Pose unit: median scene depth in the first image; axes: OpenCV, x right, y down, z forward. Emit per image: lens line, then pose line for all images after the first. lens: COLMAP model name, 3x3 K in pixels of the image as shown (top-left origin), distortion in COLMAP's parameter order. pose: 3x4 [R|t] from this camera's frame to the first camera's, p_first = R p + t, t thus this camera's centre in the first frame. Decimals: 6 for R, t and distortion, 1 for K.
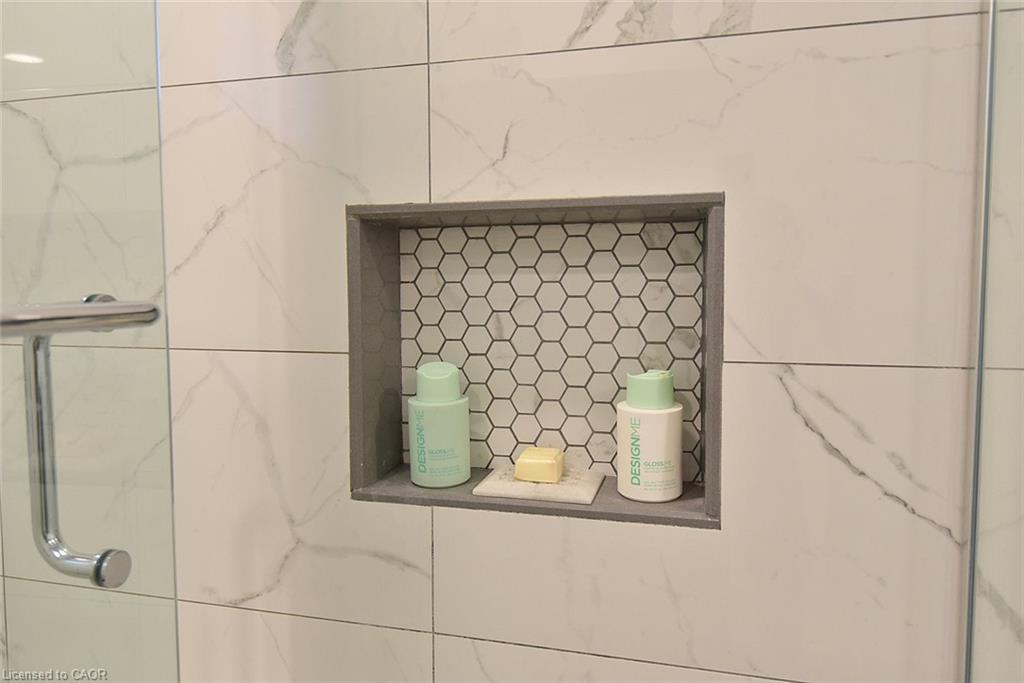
lens RADIAL K [[763.8, 0, 512.0], [0, 763.8, 341.5], [0, 0, 1]] dist [0.058655, 0.000417]
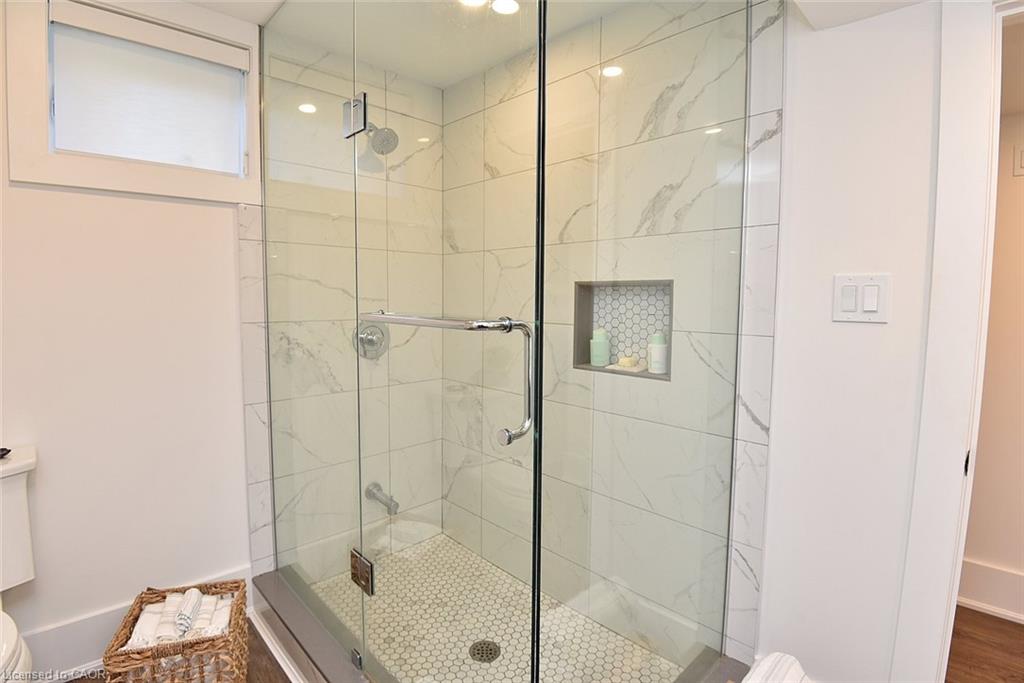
lens RADIAL K [[495.6, 0, 515.3], [0, 495.6, 337.8], [0, 0, 1]] dist [0.000201, -0.031745]
pose [[0.869446, 0.051850, -0.491299, 0.639979], [-0.048825, 0.998627, 0.018986, 0.043933], [0.491609, 0.007481, 0.870784, -1.031740]]
